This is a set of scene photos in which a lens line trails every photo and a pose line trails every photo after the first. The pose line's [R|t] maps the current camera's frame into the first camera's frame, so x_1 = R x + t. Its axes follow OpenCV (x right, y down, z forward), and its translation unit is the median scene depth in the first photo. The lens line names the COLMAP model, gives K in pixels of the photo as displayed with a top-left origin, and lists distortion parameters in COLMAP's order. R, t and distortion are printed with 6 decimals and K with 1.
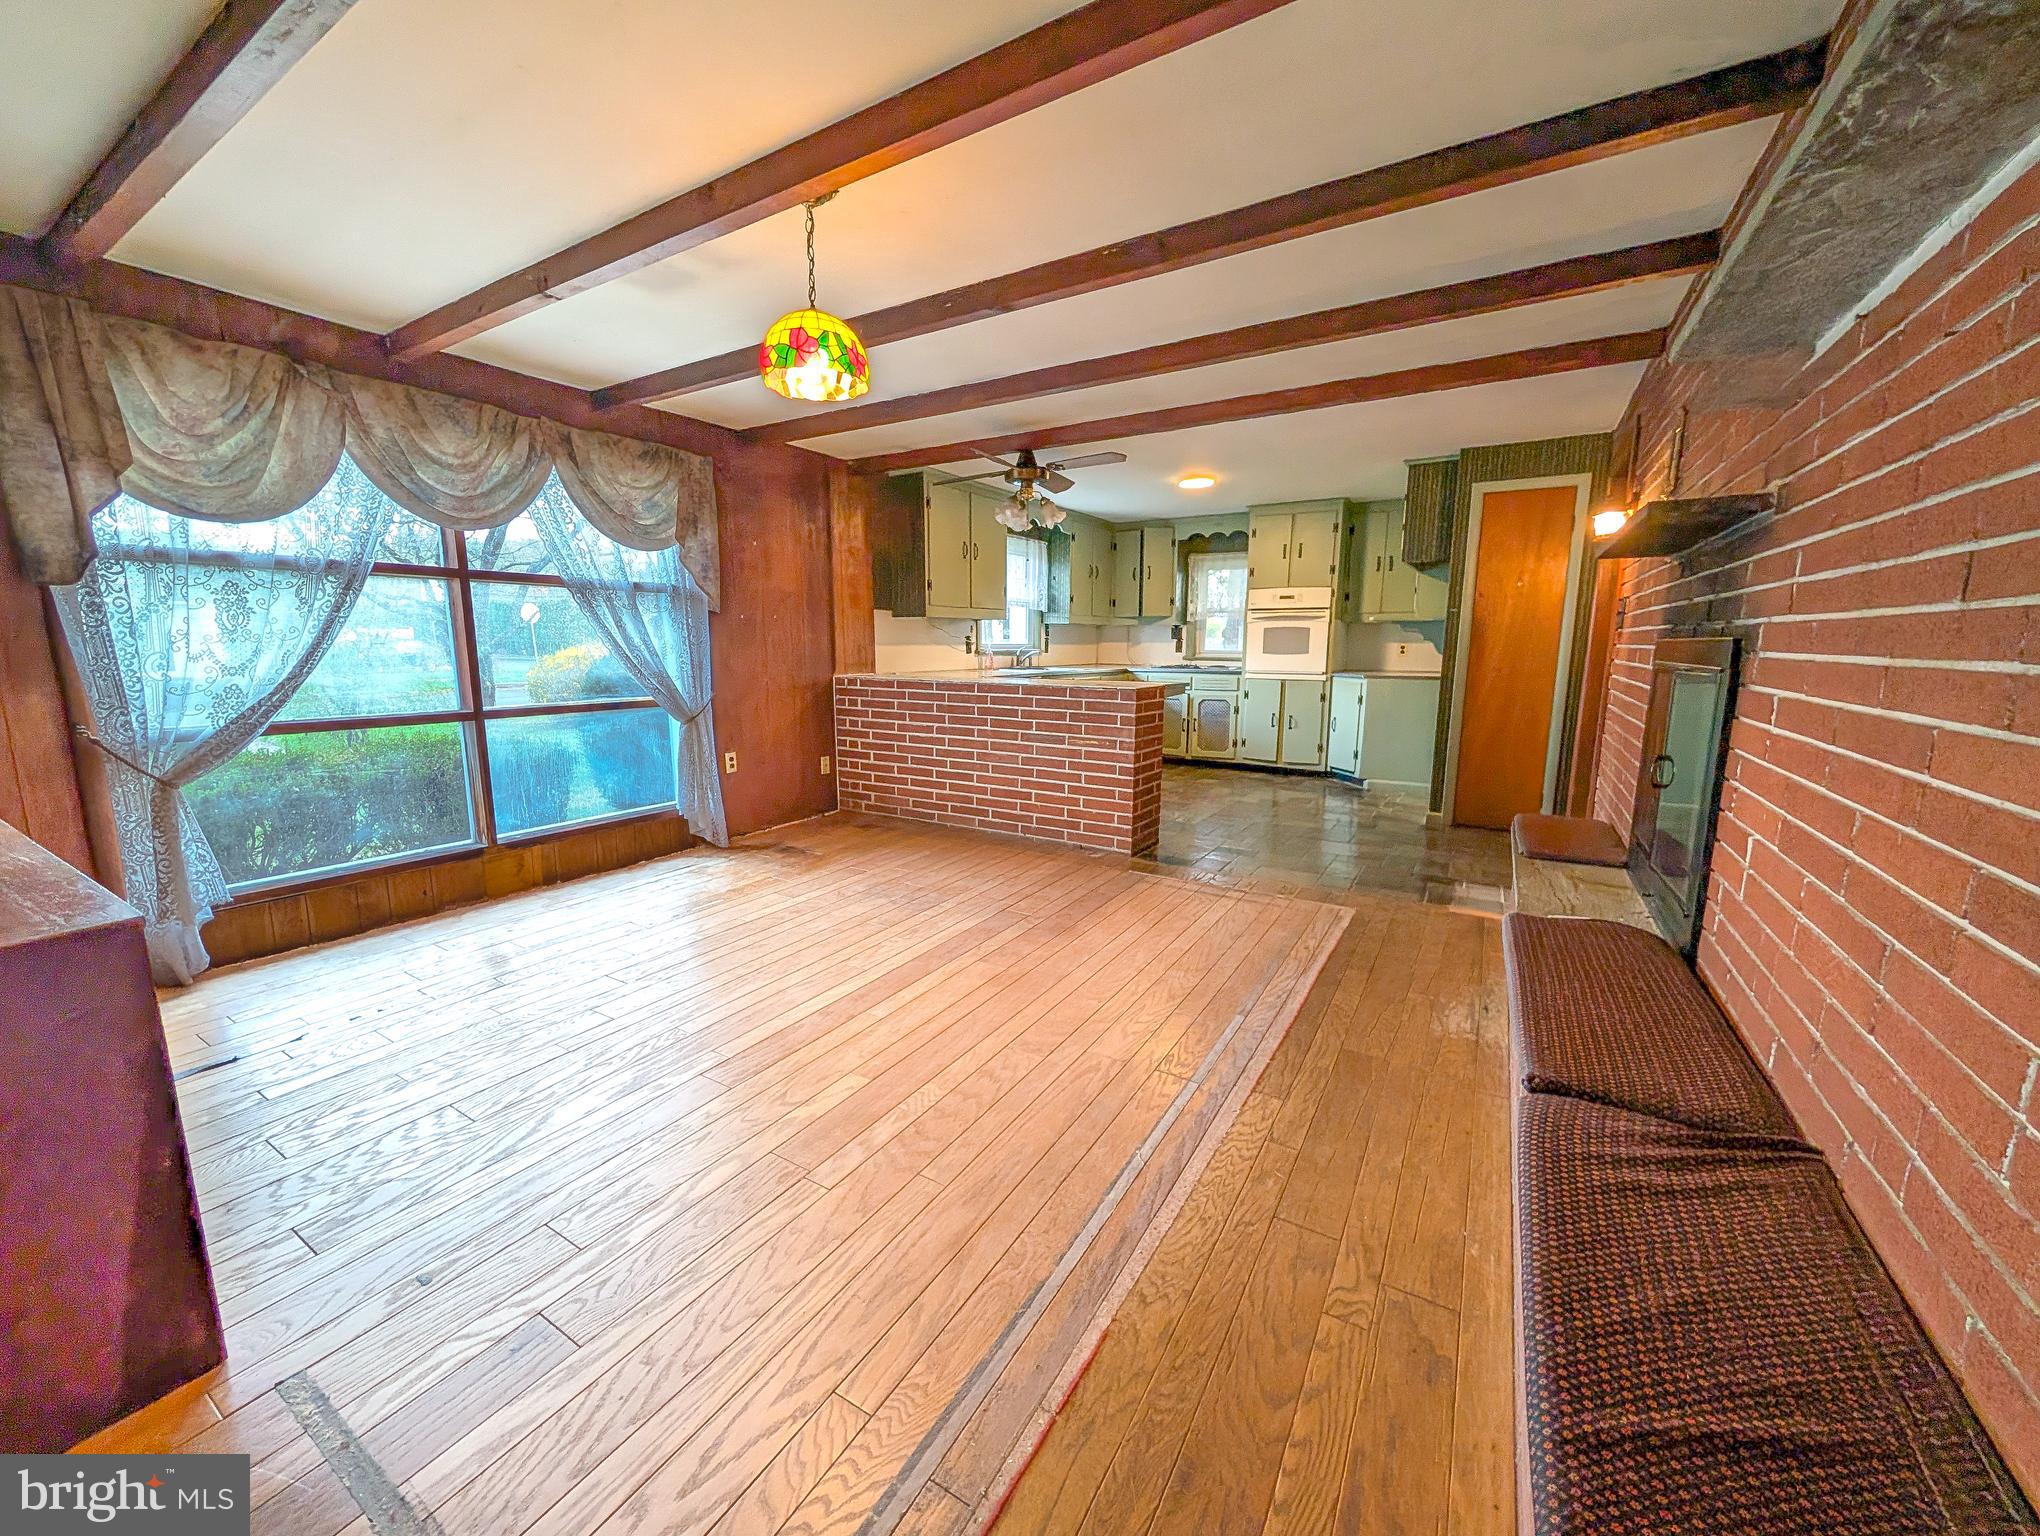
lens RADIAL K [[789.7, 0, 1012.6], [0, 789.7, 769.9], [0, 0, 1]] dist [0.000515, -0.000067]
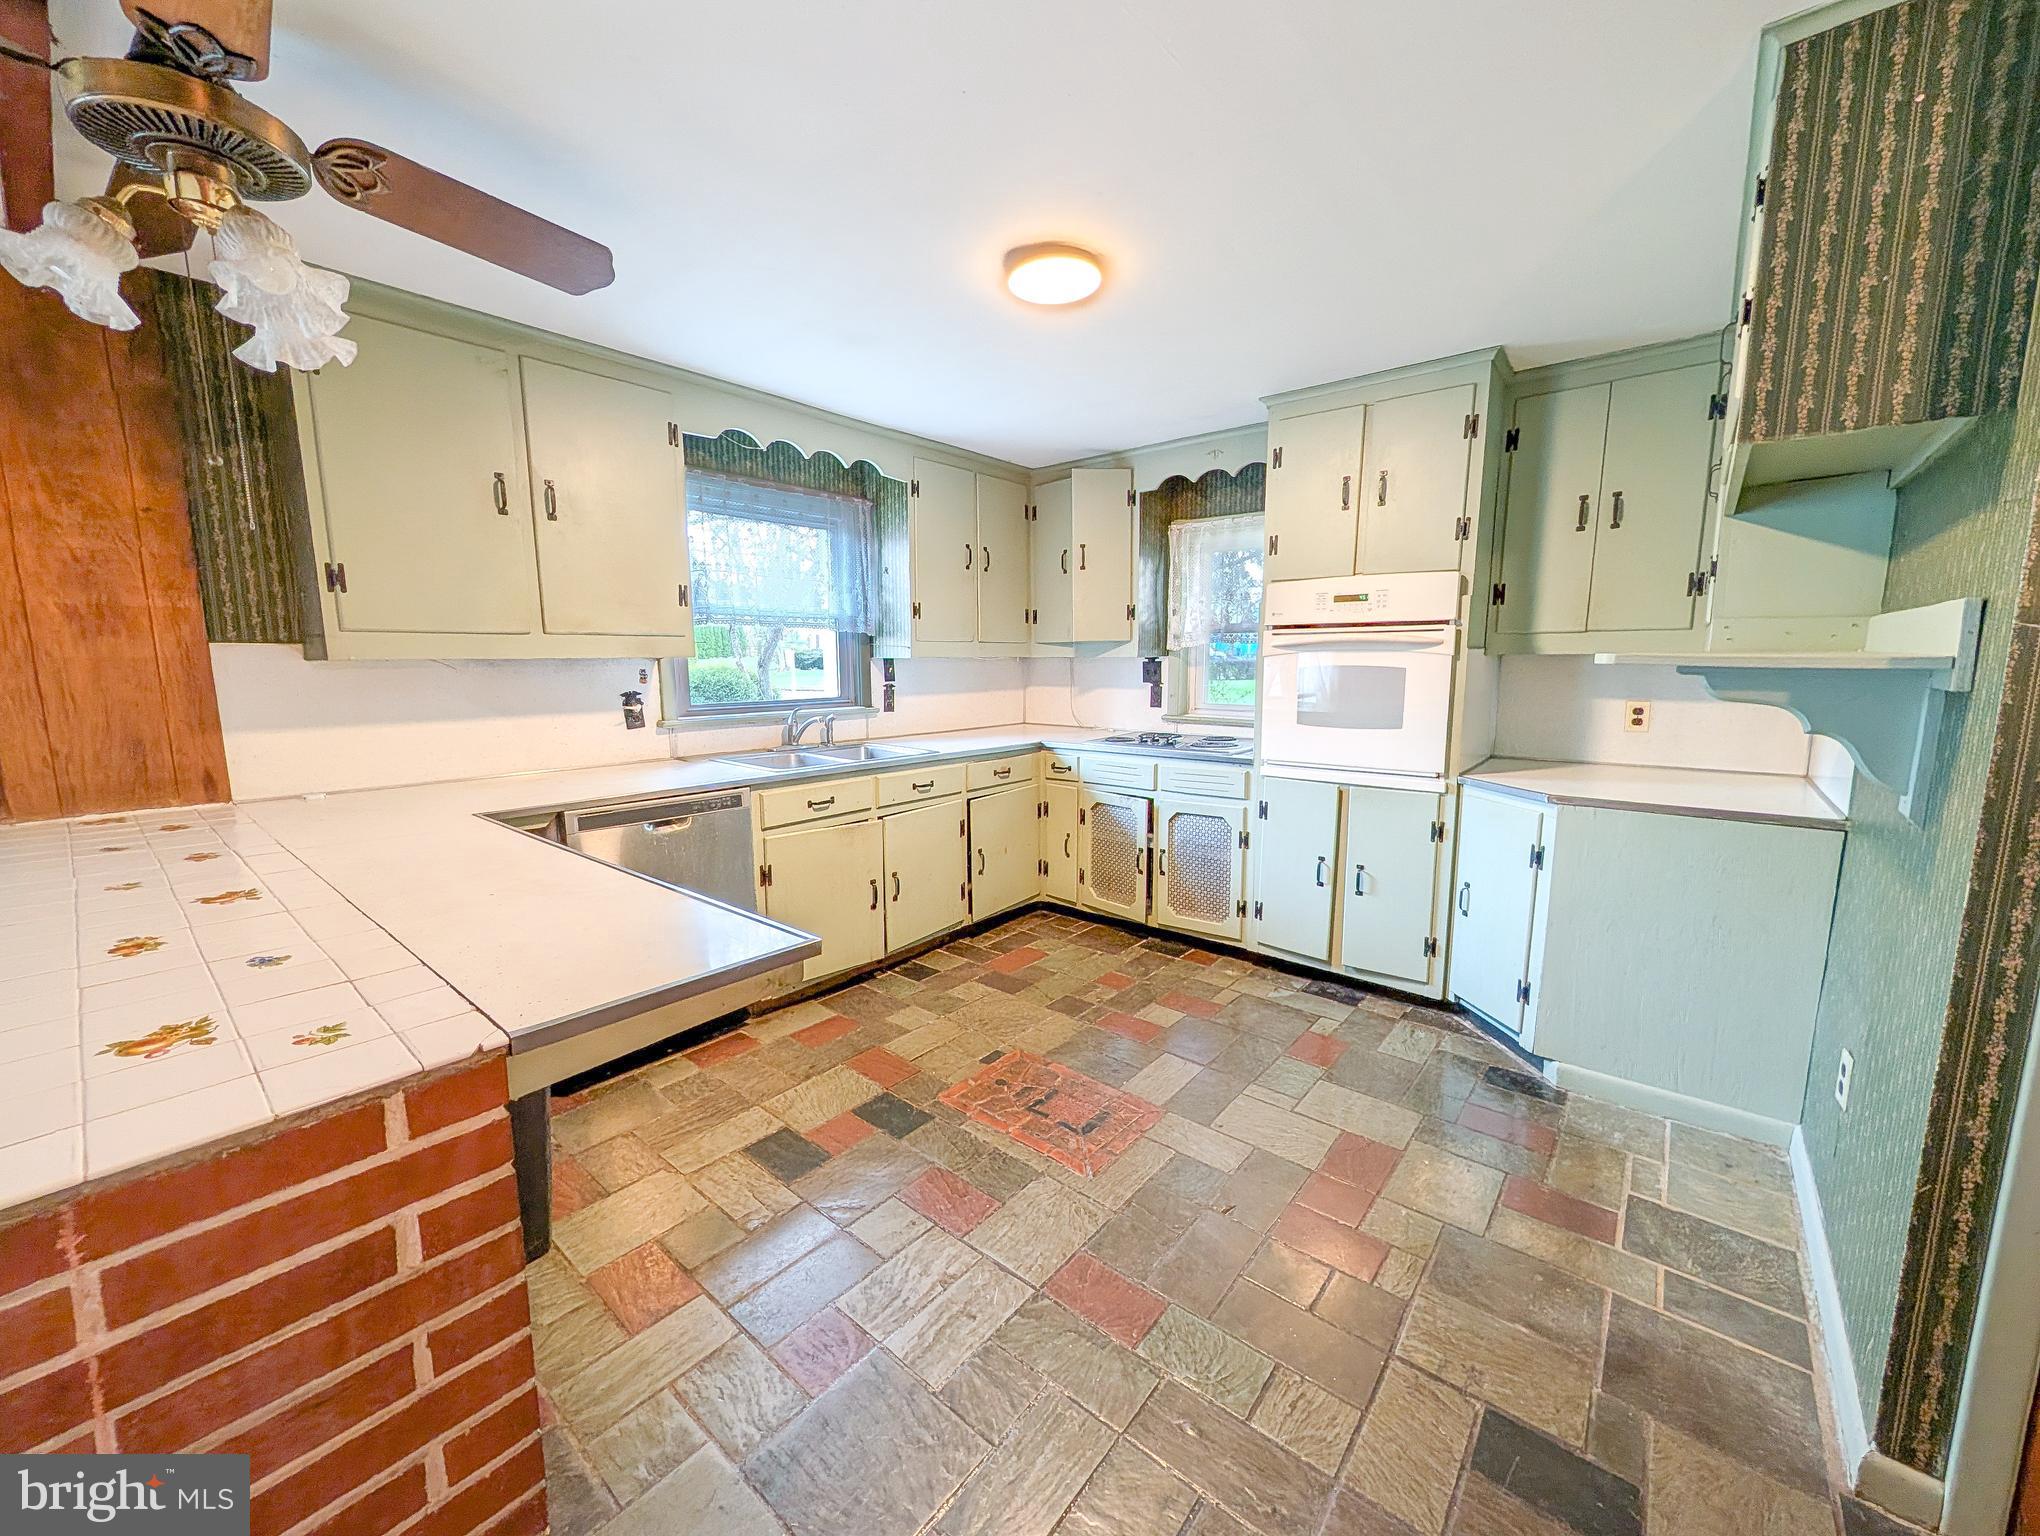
lens RADIAL K [[782.4, 0, 1015.8], [0, 782.4, 767.8], [0, 0, 1]] dist [-0.002434, -0.000255]
pose [[0.990349, 0.011621, -0.138104, 0.232376], [-0.014492, 0.999699, -0.019805, -0.117411], [0.137833, 0.021616, 0.990220, 0.567147]]
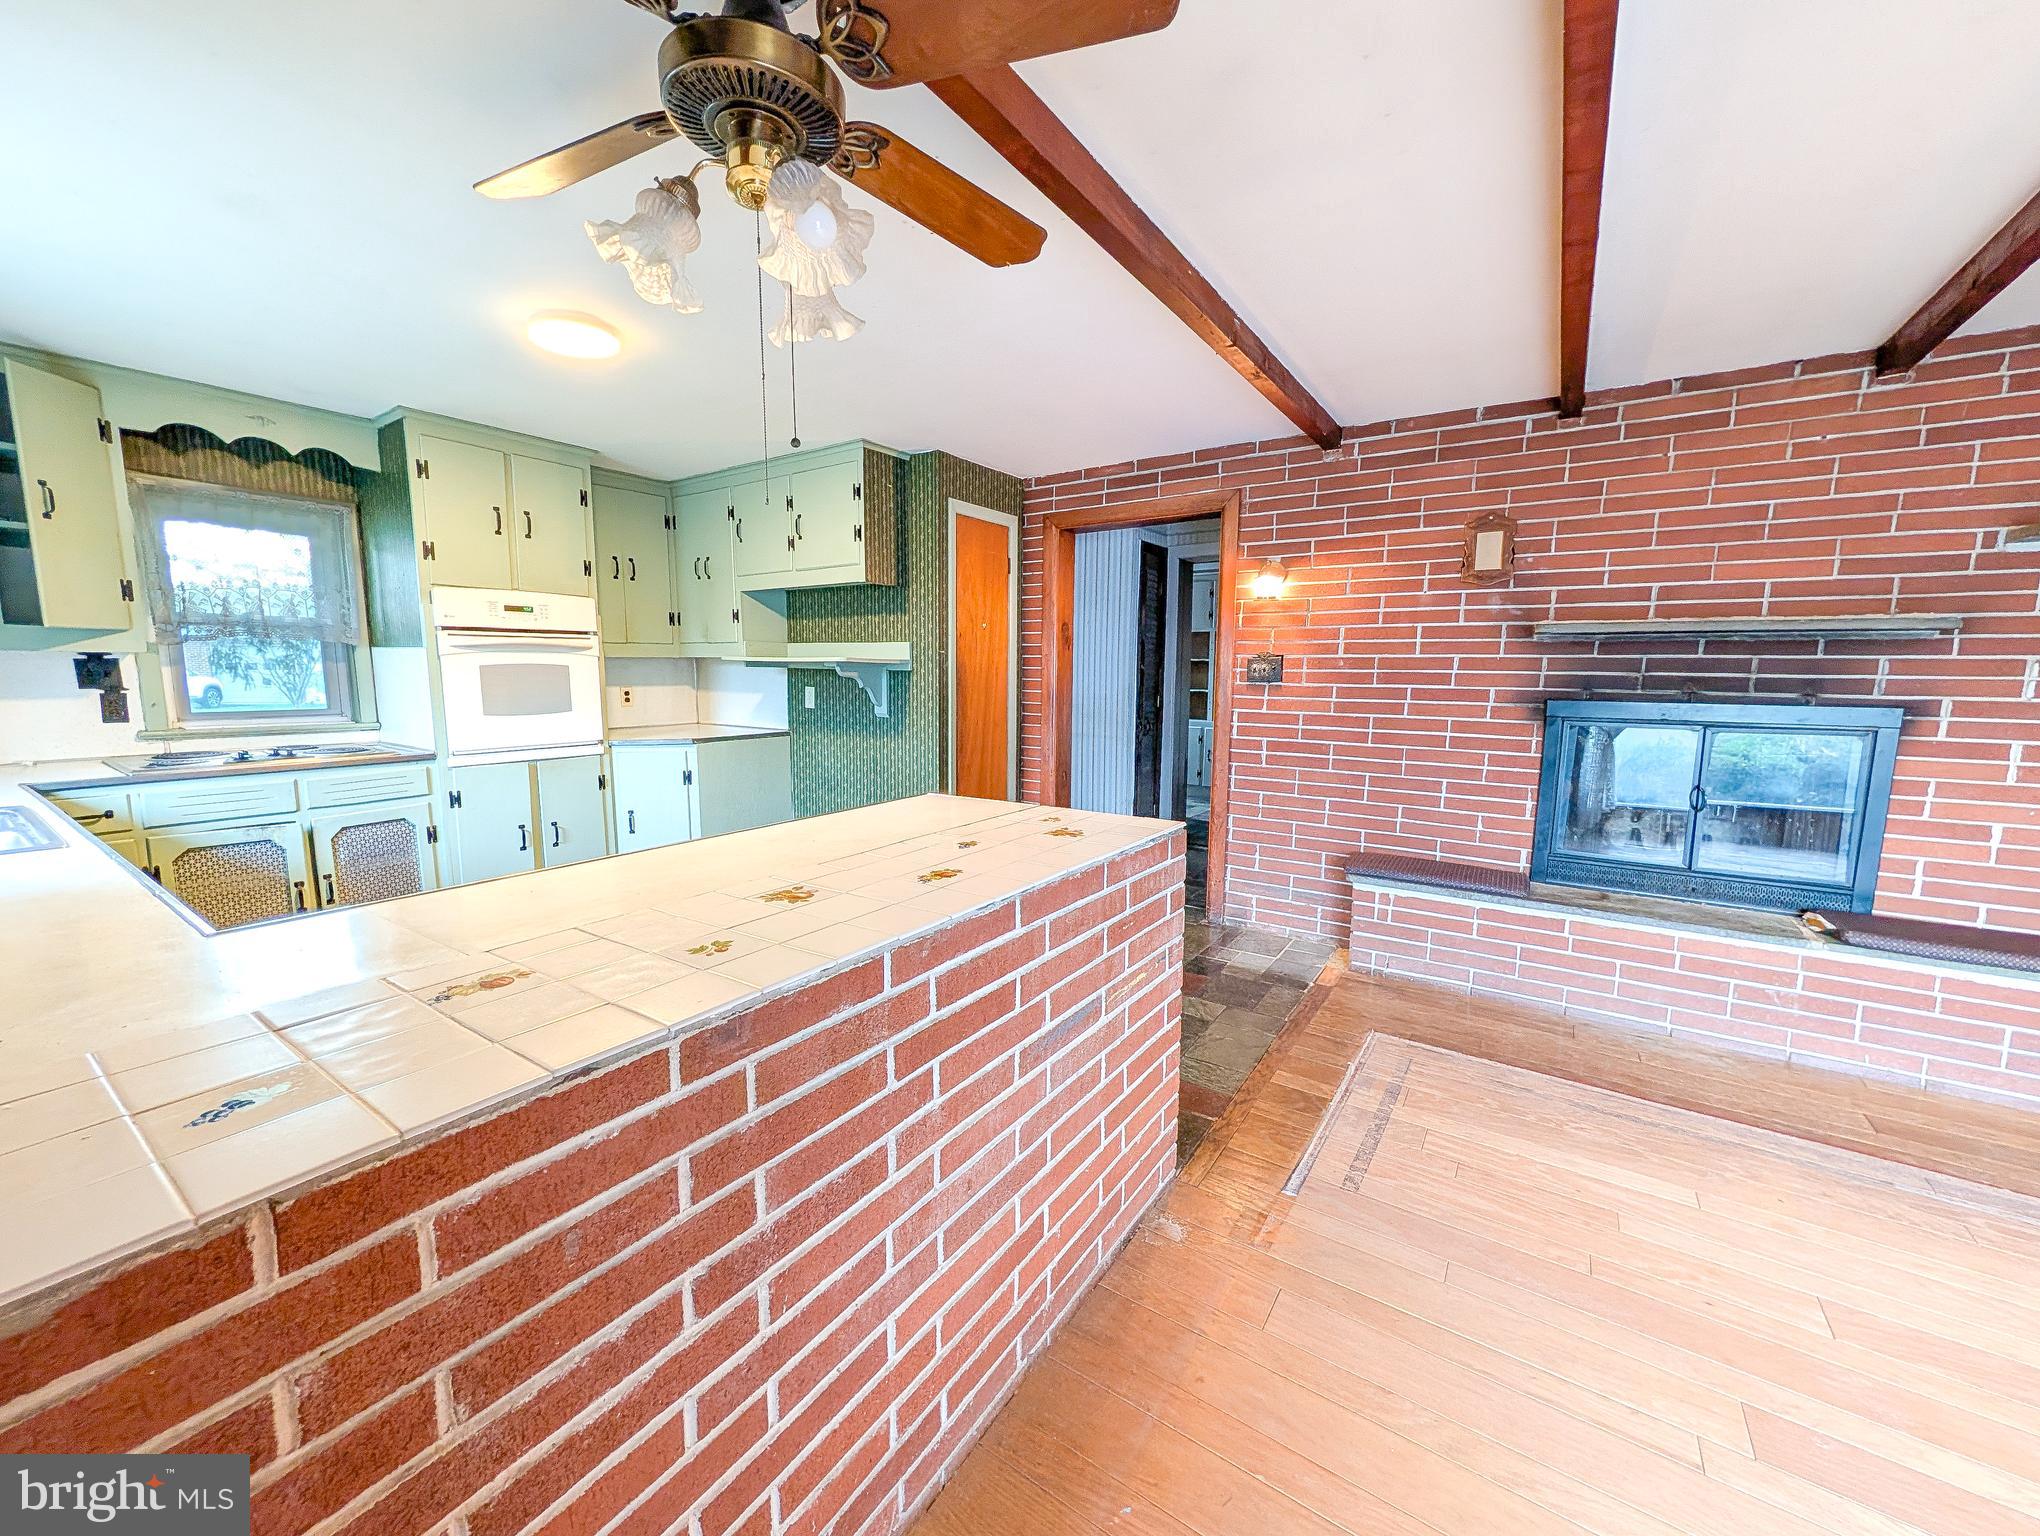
lens RADIAL K [[789.7, 0, 1012.6], [0, 789.7, 769.9], [0, 0, 1]] dist [0.000515, -0.000067]
pose [[0.044236, -0.133714, 0.990032, -0.187016], [0.154498, 0.979996, 0.125455, -0.131119], [-0.987002, 0.147409, 0.064010, 0.672126]]
